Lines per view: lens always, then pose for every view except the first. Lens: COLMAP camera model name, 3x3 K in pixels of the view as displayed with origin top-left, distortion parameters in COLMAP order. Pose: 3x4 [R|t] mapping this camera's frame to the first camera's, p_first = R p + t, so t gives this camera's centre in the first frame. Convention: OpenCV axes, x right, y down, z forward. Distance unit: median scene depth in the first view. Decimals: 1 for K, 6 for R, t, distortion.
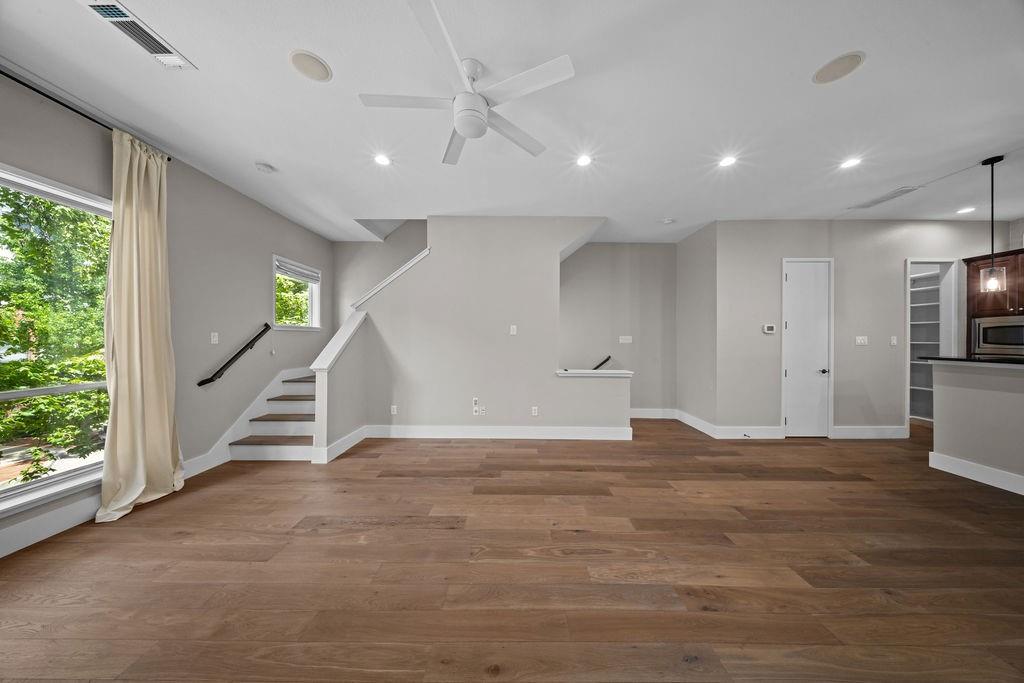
lens RADIAL K [[298.4, 0, 513.2], [0, 298.4, 341.7], [0, 0, 1]] dist [0.001599, -0.001333]
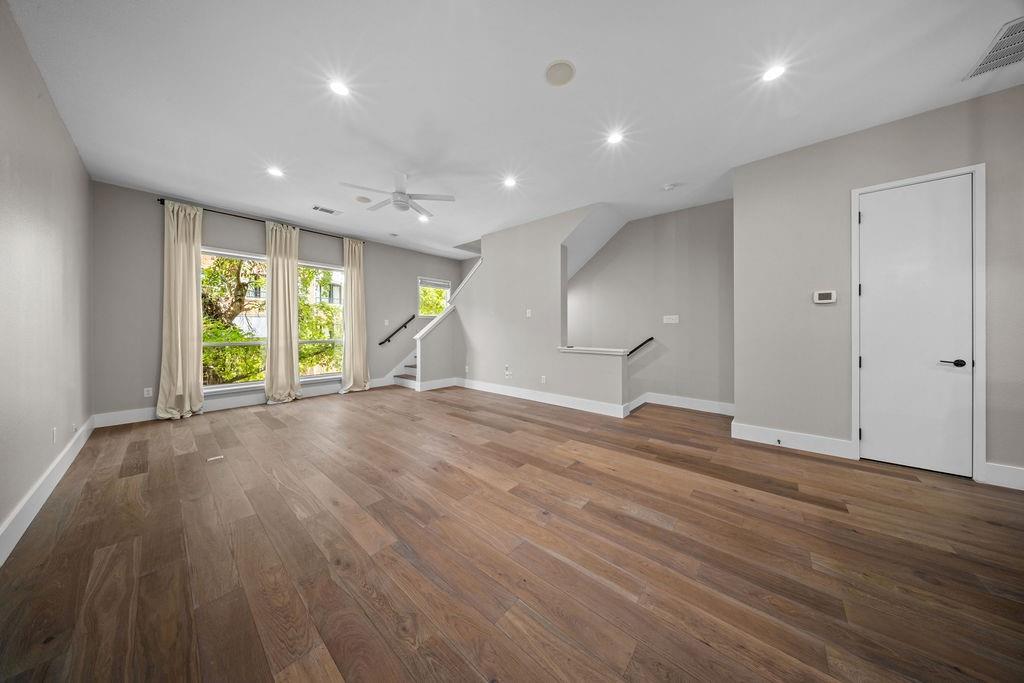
lens RADIAL K [[301.6, 0, 513.7], [0, 301.6, 333.5], [0, 0, 1]] dist [0.002112, -0.001551]
pose [[0.763300, 0.004030, -0.646032, 1.056162], [-0.001221, 0.999988, 0.004795, 0.055665], [0.646043, -0.002872, 0.763295, -0.013029]]
